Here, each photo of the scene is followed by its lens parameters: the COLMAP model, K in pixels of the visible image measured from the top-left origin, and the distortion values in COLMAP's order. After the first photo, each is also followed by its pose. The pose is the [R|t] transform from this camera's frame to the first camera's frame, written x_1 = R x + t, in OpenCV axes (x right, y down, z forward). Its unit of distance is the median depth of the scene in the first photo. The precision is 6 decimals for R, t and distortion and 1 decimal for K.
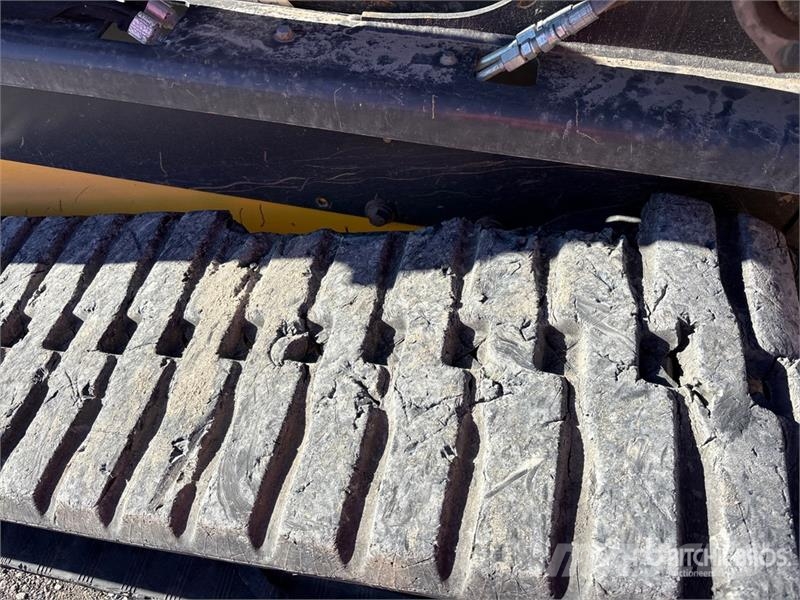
lens RADIAL K [[610.7, 0, 399.0], [0, 610.7, 305.7], [0, 0, 1]] dist [0.042205, -0.046015]
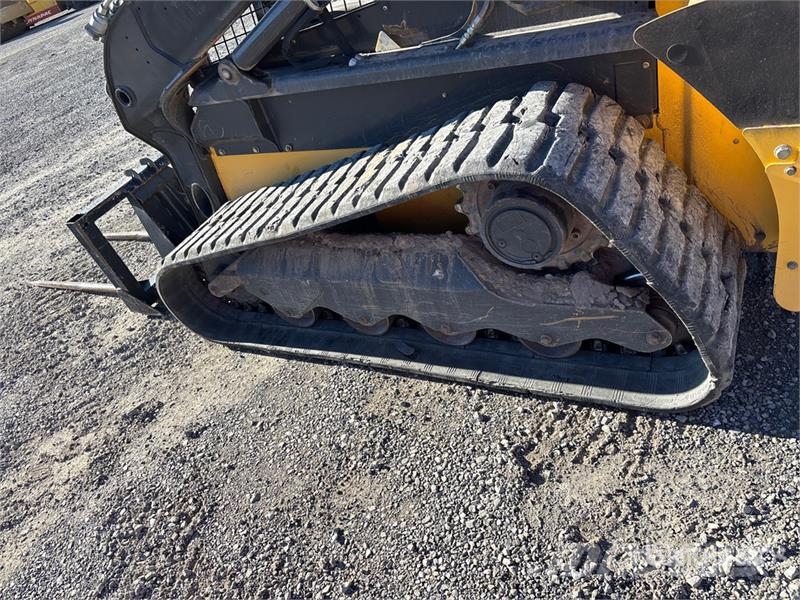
lens RADIAL K [[610.7, 0, 401.8], [0, 610.7, 303.4], [0, 0, 1]] dist [0.042205, -0.046015]
pose [[0.936124, -0.070280, -0.344575, 0.812528], [-0.021914, 0.966265, -0.256616, 1.549225], [0.350986, 0.247775, 0.903004, -1.433671]]
